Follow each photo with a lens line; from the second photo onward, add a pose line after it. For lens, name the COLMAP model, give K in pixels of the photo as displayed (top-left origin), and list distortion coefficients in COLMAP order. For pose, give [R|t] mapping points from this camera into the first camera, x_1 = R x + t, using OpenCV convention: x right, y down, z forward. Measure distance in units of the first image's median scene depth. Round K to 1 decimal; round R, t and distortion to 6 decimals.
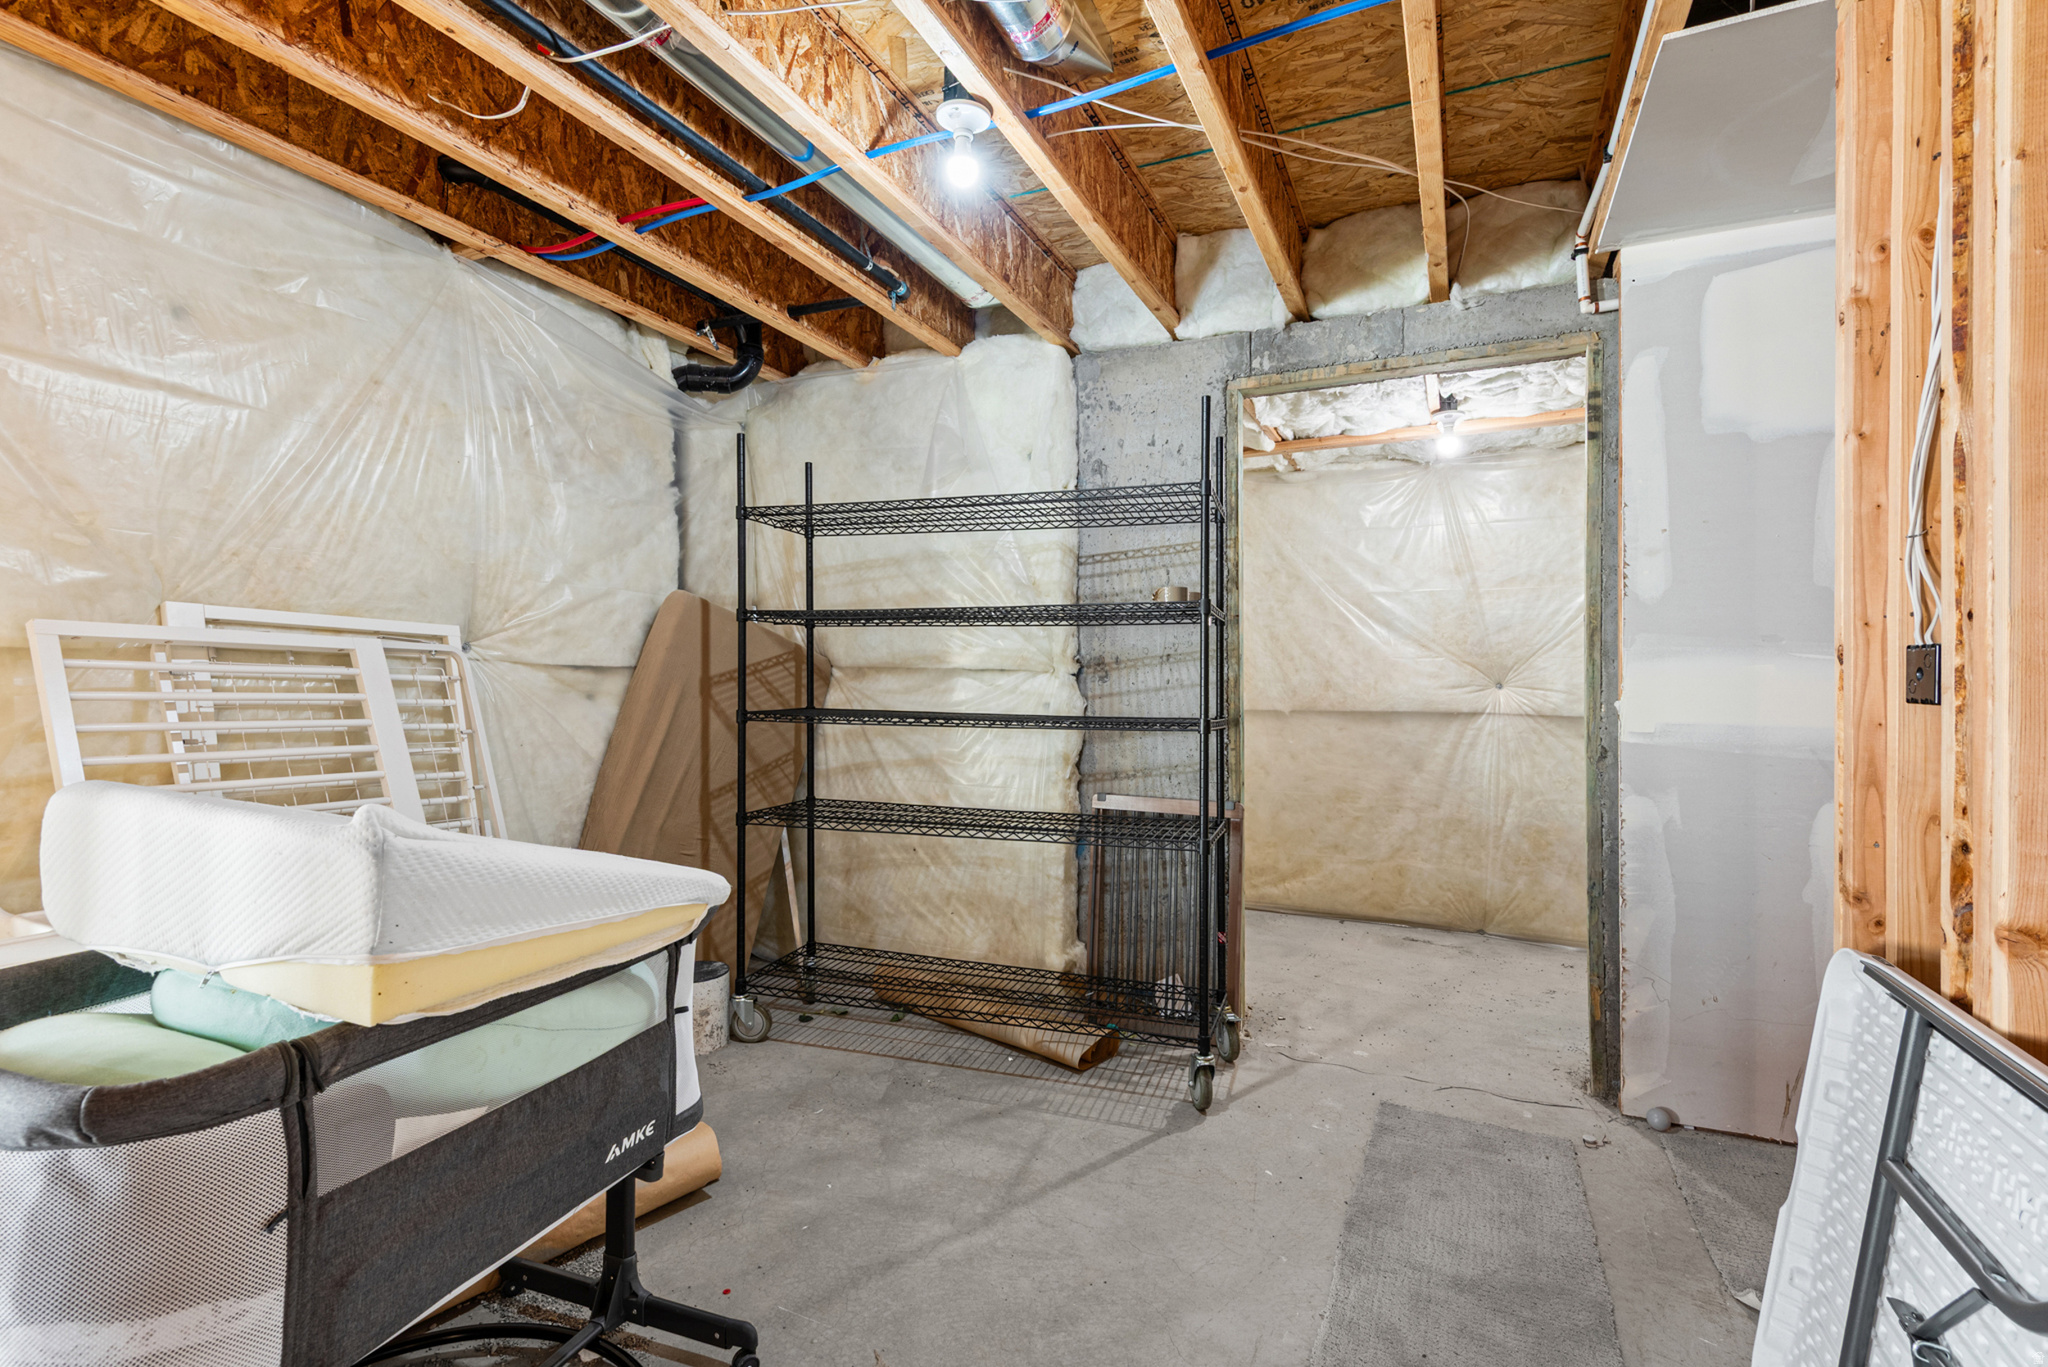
lens RADIAL K [[946.6, 0, 1024.3], [0, 946.6, 675.8], [0, 0, 1]] dist [0.018035, -0.007761]
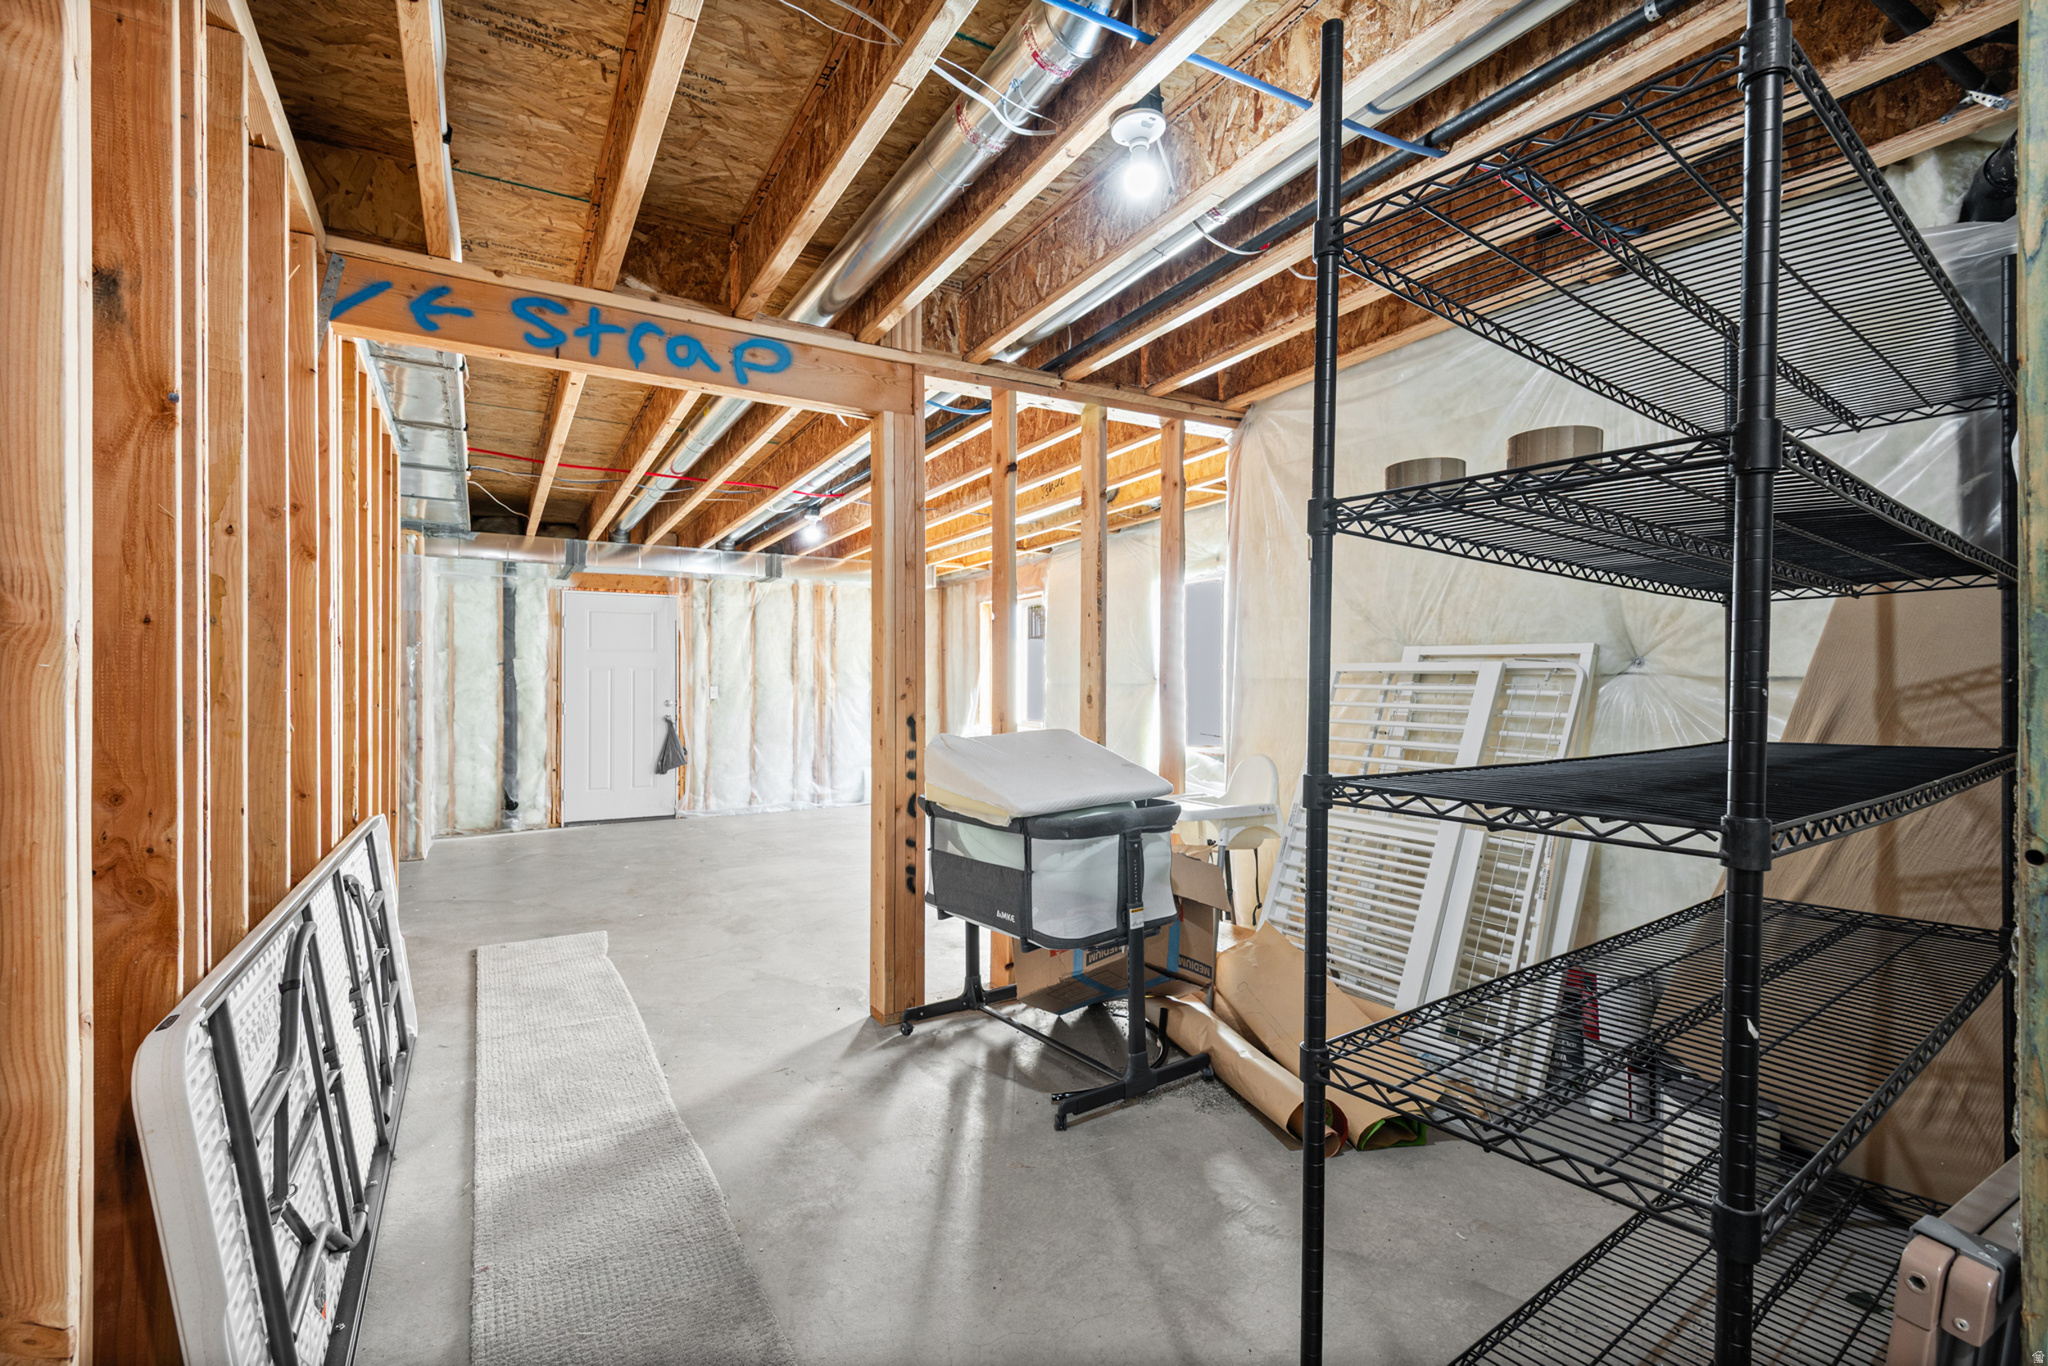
lens RADIAL K [[946.6, 0, 1033.6], [0, 946.6, 689.0], [0, 0, 1]] dist [0.018035, -0.007761]
pose [[-0.576417, -0.009555, -0.817100, 0.654948], [0.000173, 0.999930, -0.011815, 0.010862], [0.817155, -0.006952, -0.576376, 1.189508]]
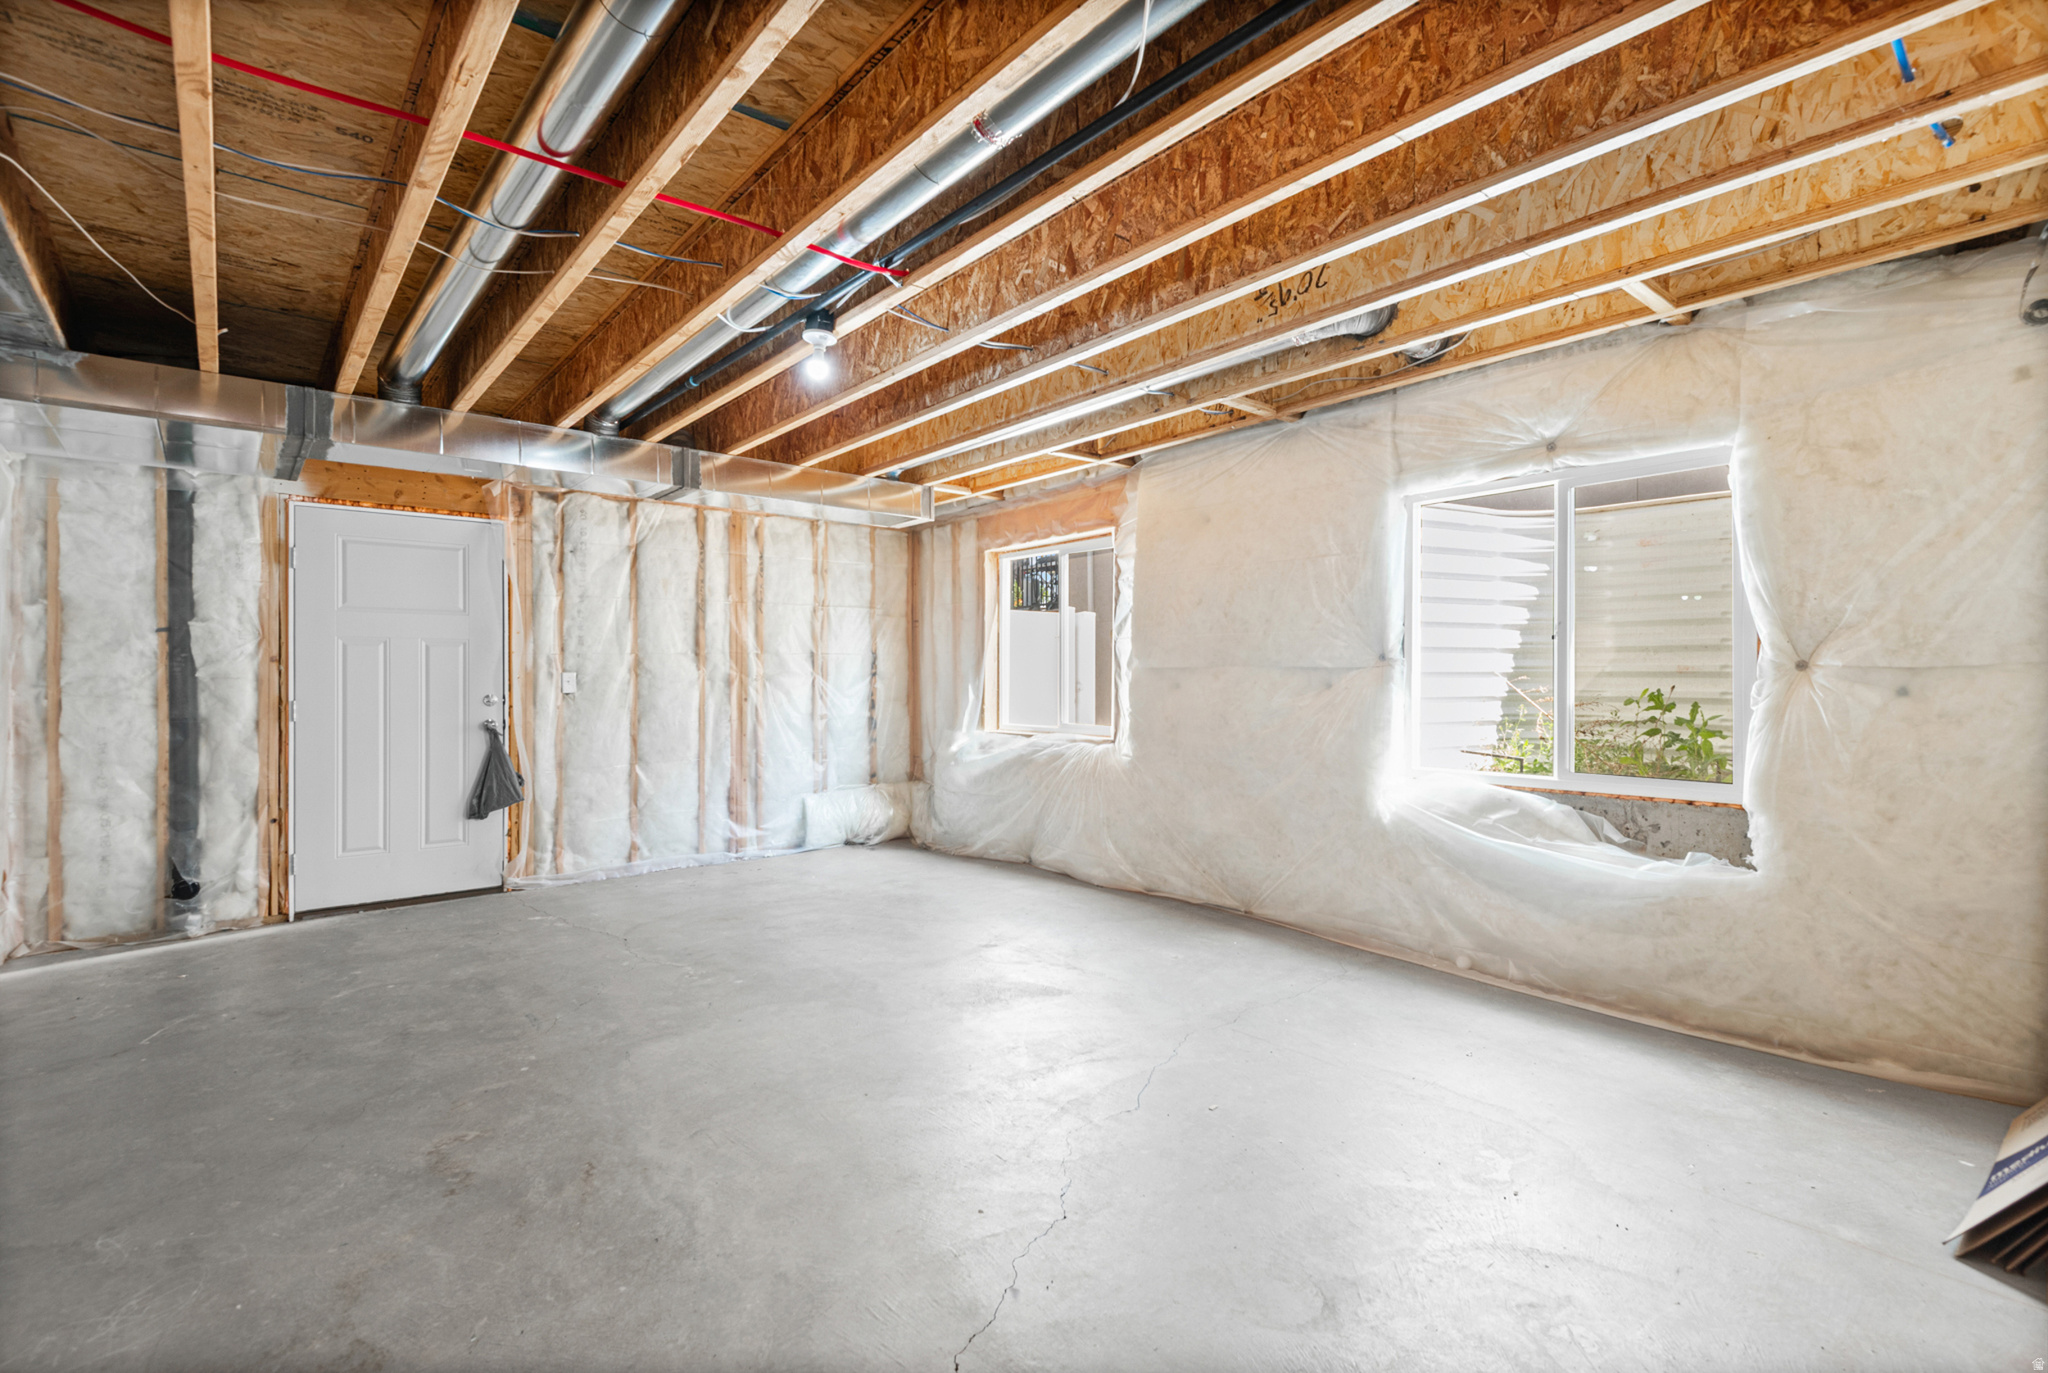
lens RADIAL K [[946.6, 0, 1016.7], [0, 946.6, 687.6], [0, 0, 1]] dist [0.018035, -0.007761]
pose [[-0.433328, -0.001858, -0.901234, 0.616067], [0.001854, 0.999994, -0.002953, 0.010380], [0.901234, -0.002950, -0.433322, 1.124496]]
